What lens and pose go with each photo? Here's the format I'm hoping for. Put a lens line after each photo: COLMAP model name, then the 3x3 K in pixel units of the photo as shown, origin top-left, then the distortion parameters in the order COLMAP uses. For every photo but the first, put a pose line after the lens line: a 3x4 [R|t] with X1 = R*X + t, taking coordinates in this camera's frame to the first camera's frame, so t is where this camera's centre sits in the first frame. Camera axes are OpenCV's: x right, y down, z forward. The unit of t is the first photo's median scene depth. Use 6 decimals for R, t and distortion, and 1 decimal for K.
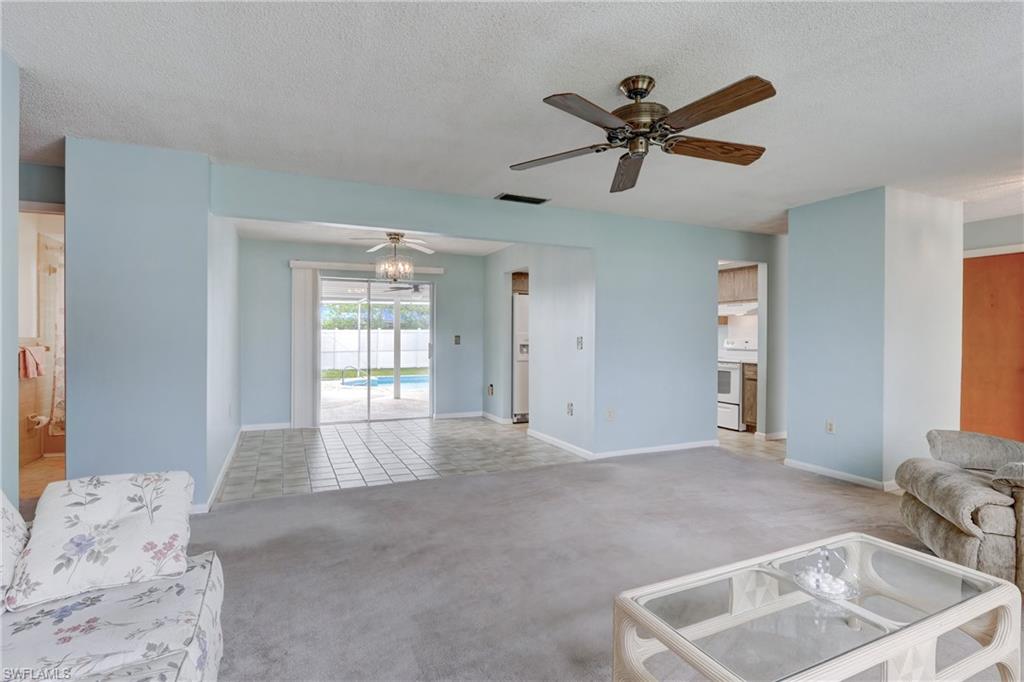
lens RADIAL K [[499.4, 0, 508.7], [0, 499.4, 339.4], [0, 0, 1]] dist [-0.012318, -0.001369]
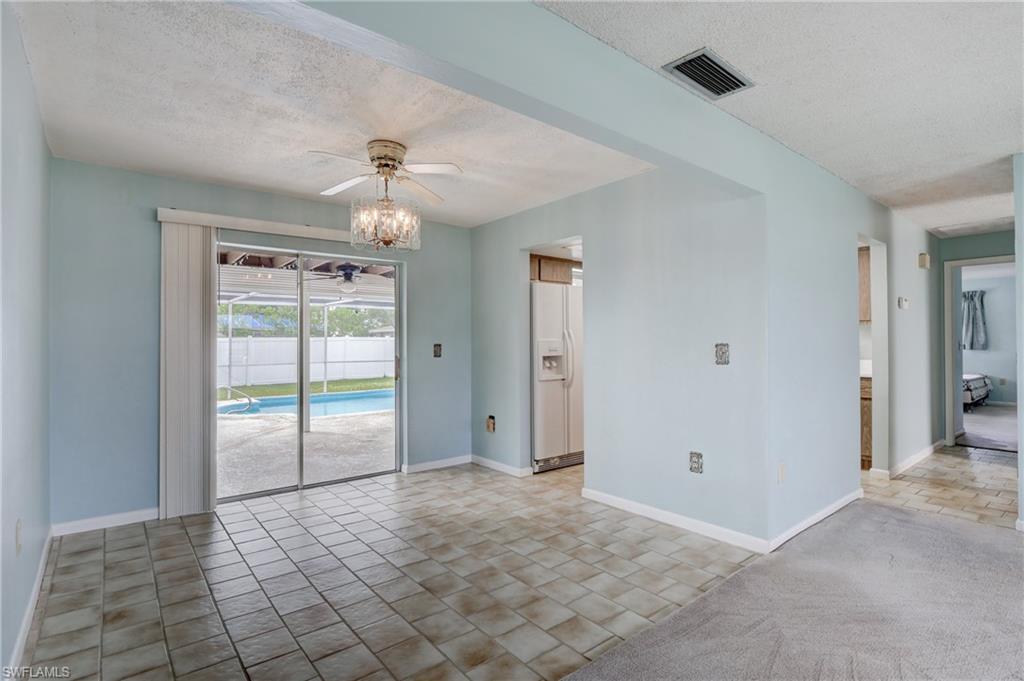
lens RADIAL K [[499.4, 0, 508.7], [0, 499.4, 338.9], [0, 0, 1]] dist [-0.012318, -0.001369]
pose [[0.967547, -0.007066, 0.252591, -0.200603], [0.011265, 0.999821, -0.015180, -0.003743], [-0.252439, 0.017533, 0.967454, 0.372980]]
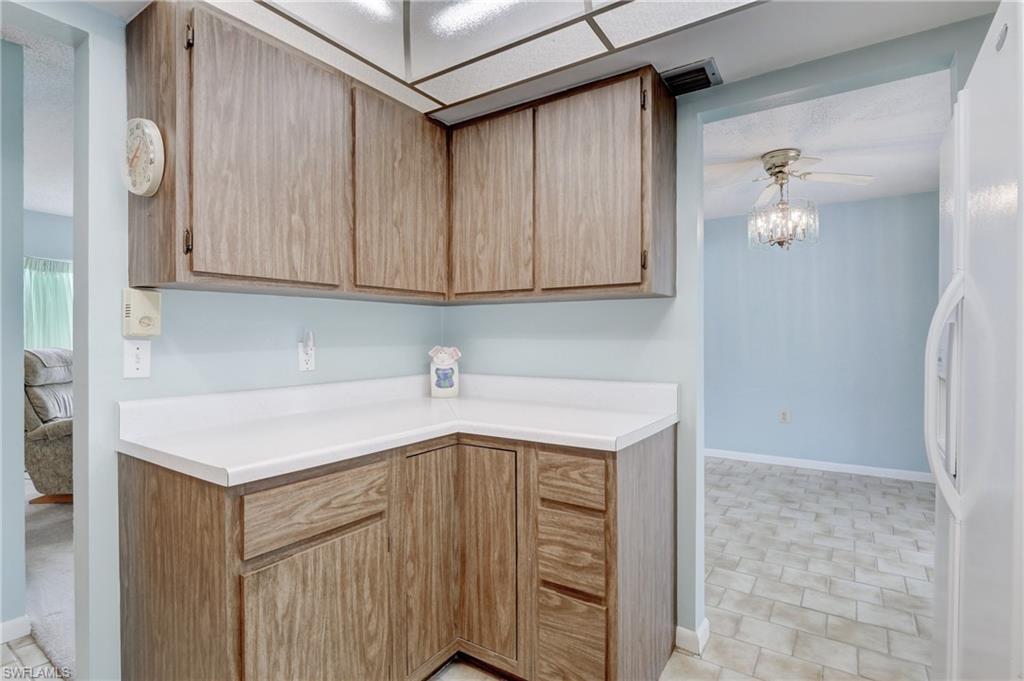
lens RADIAL K [[499.4, 0, 508.7], [0, 499.4, 338.9], [0, 0, 1]] dist [-0.012318, -0.001369]
pose [[-0.852849, -0.002152, -0.522153, 0.294937], [-0.004586, 0.999984, 0.003369, -0.005737], [0.522137, 0.005268, -0.852845, 1.121956]]
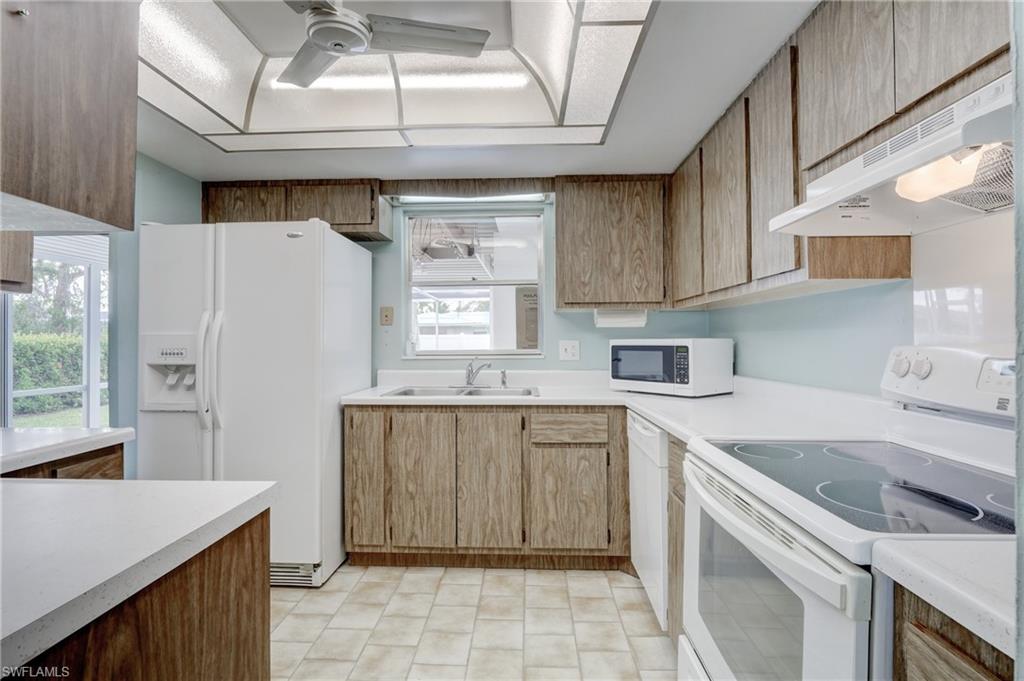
lens RADIAL K [[499.4, 0, 508.7], [0, 499.4, 338.9], [0, 0, 1]] dist [-0.012318, -0.001369]
pose [[0.892778, -0.008740, -0.450412, 0.420637], [0.003006, 0.999905, -0.013444, -0.002884], [0.450487, 0.010649, 0.892720, 0.830281]]
